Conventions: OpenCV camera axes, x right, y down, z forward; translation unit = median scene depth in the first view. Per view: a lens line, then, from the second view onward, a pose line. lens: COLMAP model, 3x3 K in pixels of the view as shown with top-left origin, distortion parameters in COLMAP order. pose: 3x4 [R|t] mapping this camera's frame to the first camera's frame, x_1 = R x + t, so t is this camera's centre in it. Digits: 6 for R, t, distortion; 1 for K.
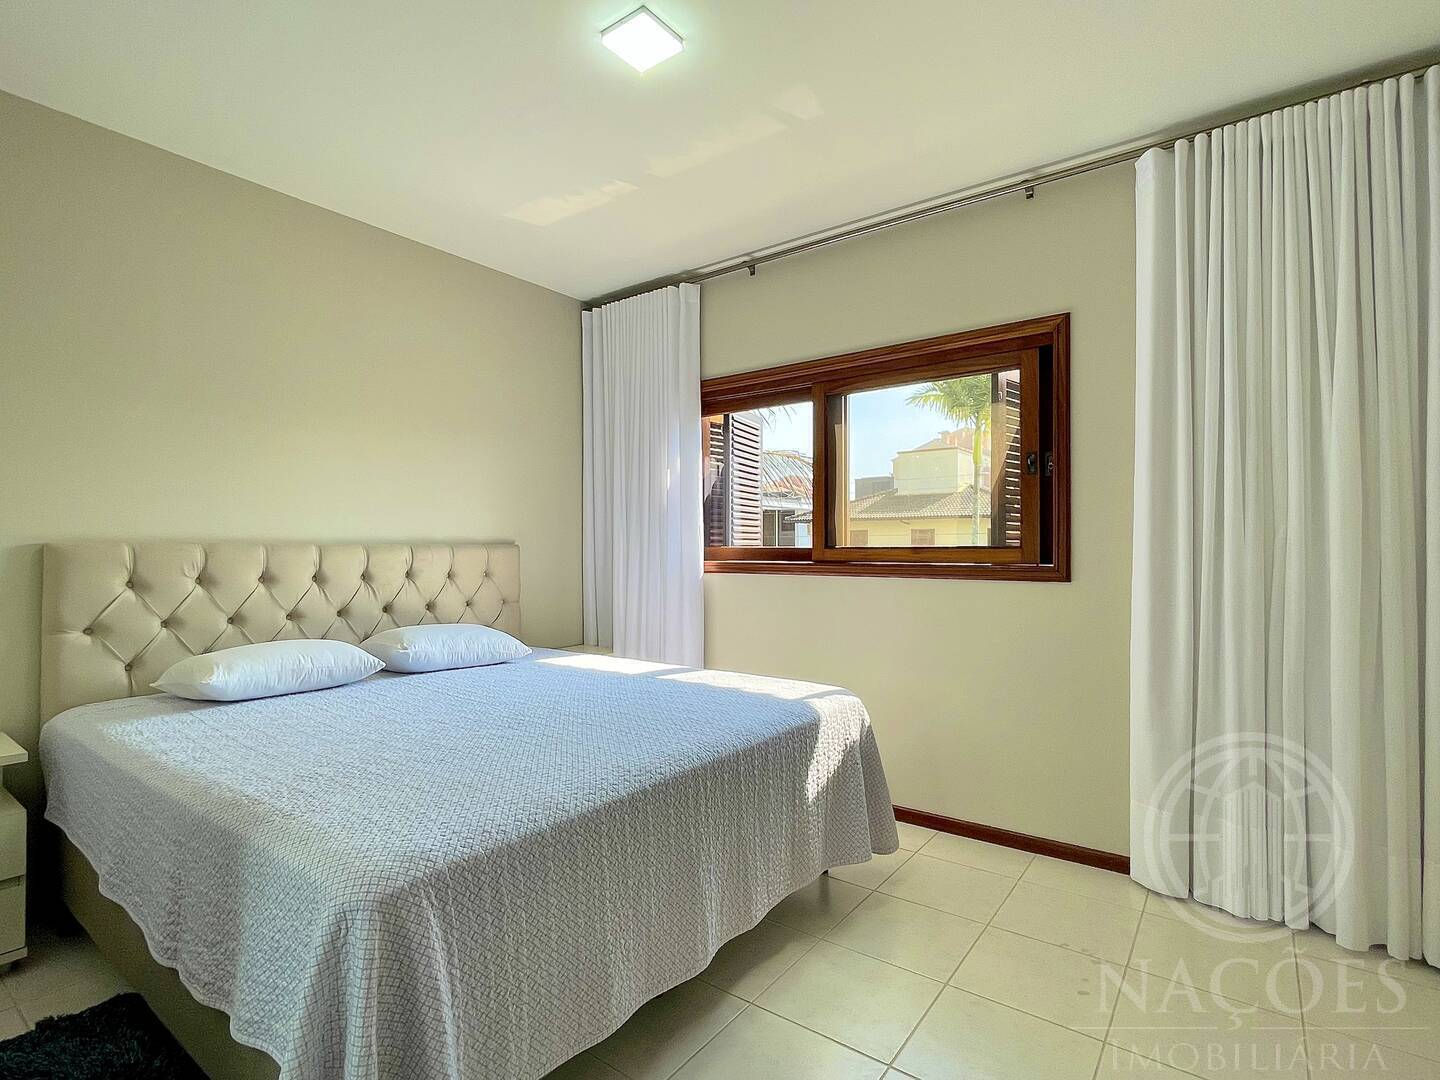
lens RADIAL K [[710.1, 0, 740.2], [0, 710.1, 533.2], [0, 0, 1]] dist [-0.000366, -0.000382]
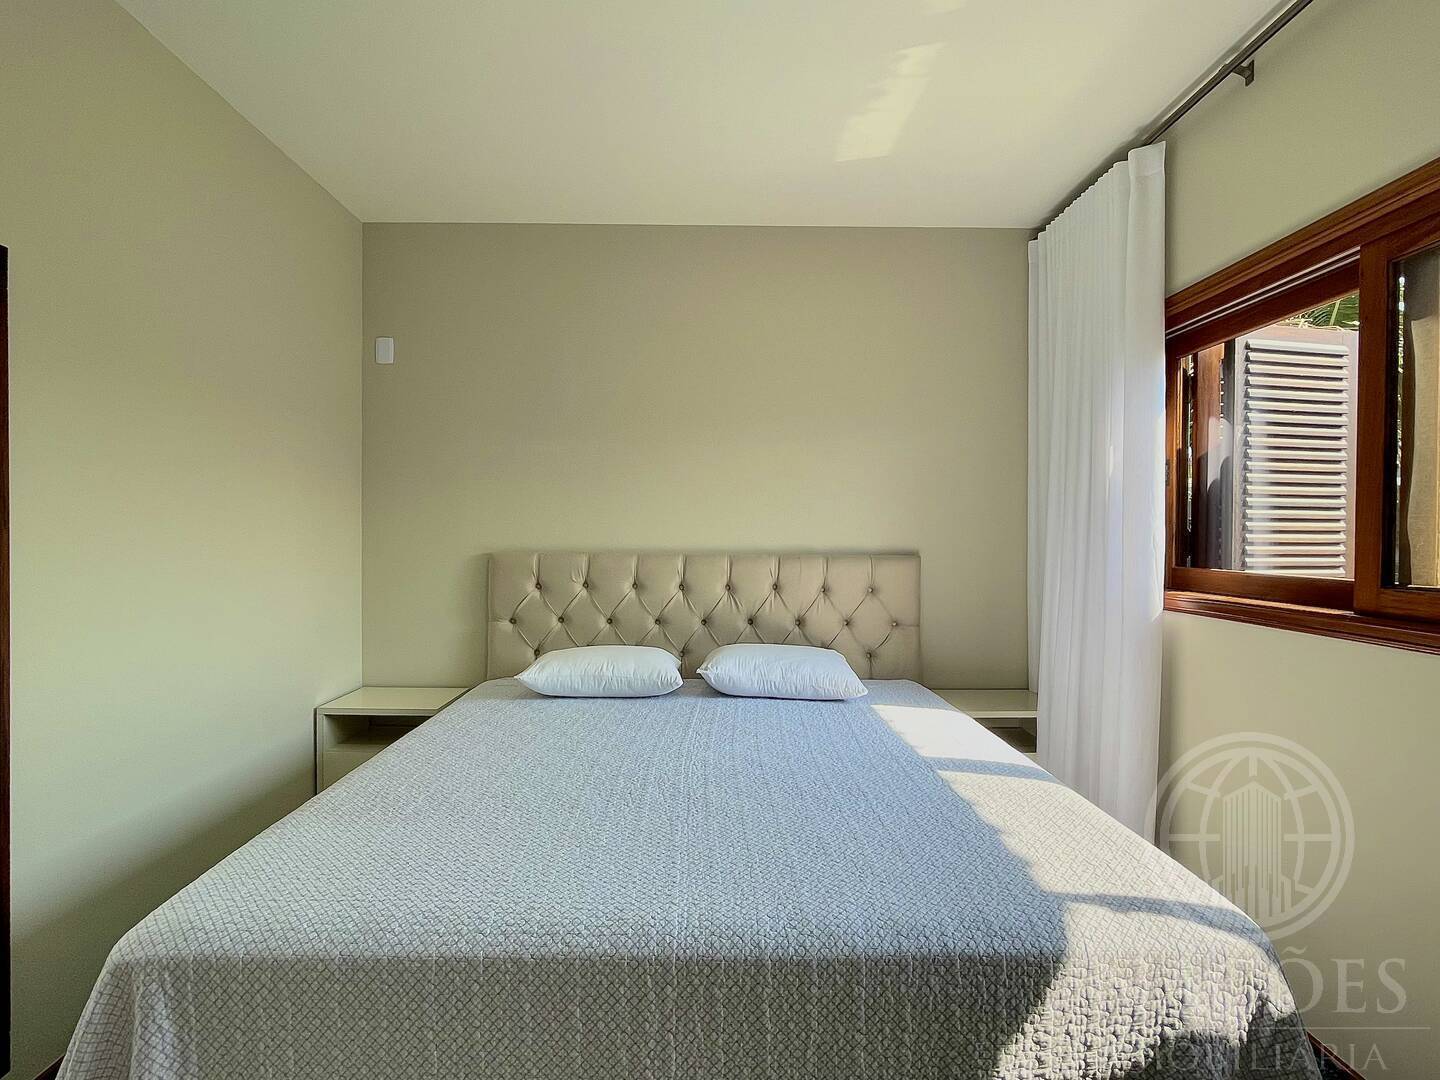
lens RADIAL K [[721.5, 0, 720.0], [0, 721.5, 540.0], [0, 0, 1]] dist [-0.021243, 0.015352]
pose [[0.596350, 0.011727, -0.802639, 0.258237], [0.004670, 0.999826, 0.018078, -0.022396], [0.802711, -0.014529, 0.596192, 0.378487]]
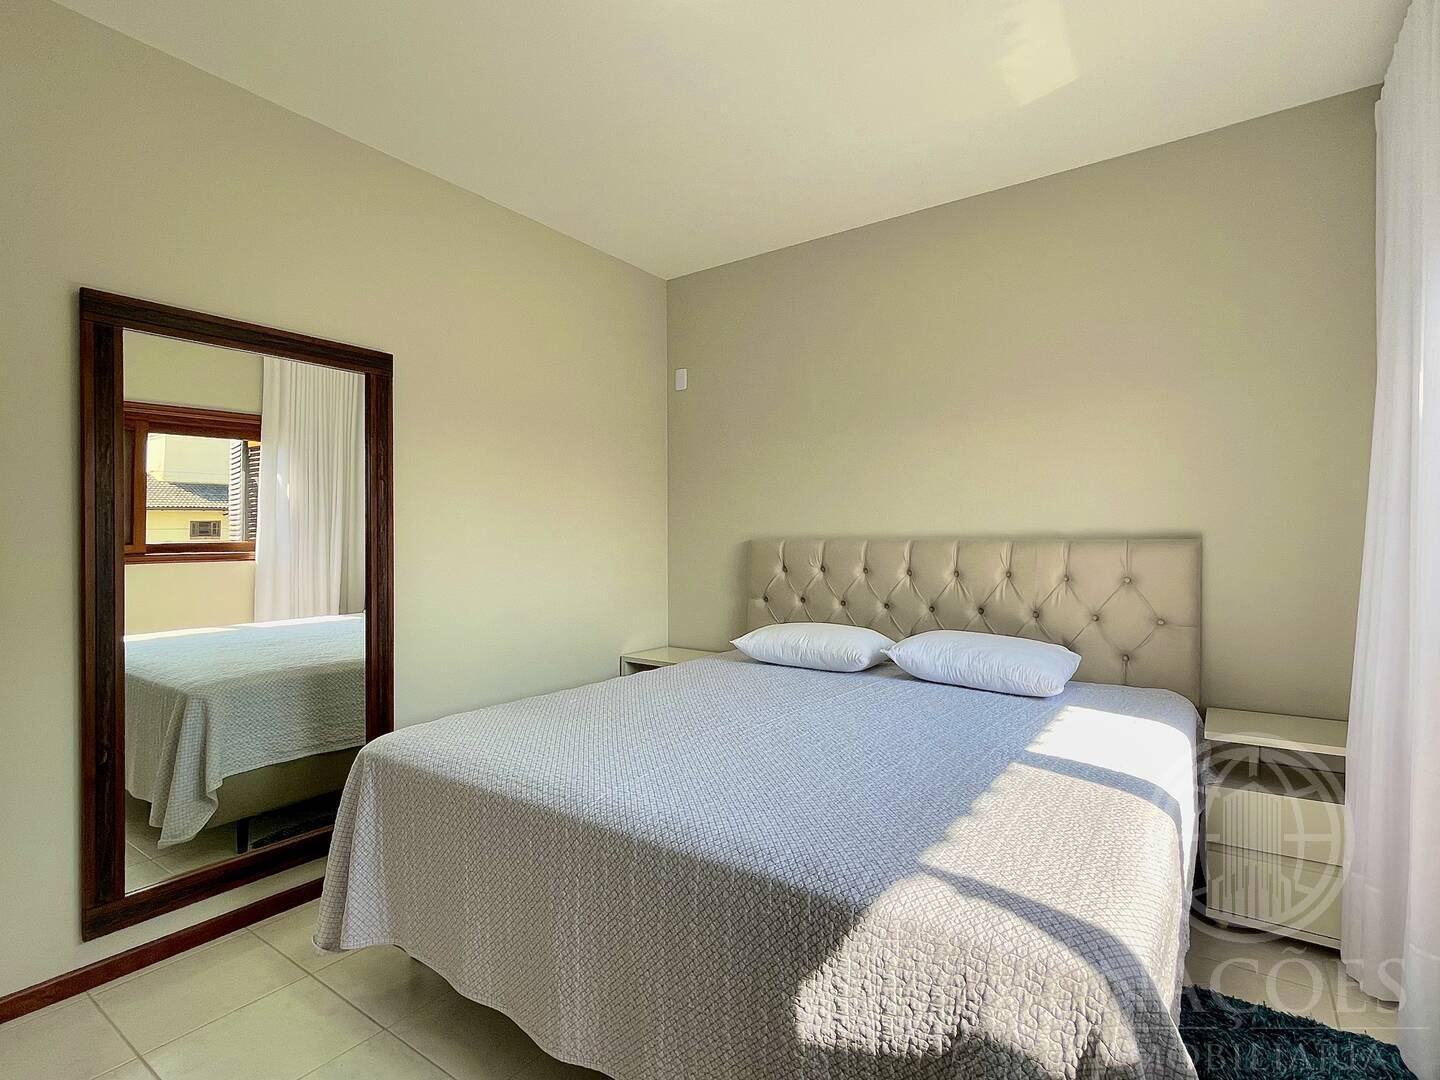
lens RADIAL K [[721.5, 0, 720.0], [0, 721.5, 540.0], [0, 0, 1]] dist [-0.021243, 0.015352]
pose [[0.008275, -0.000381, -0.999966, 0.421730], [0.016702, 0.999860, -0.000242, 0.009498], [0.999826, -0.016699, 0.008280, 0.647542]]
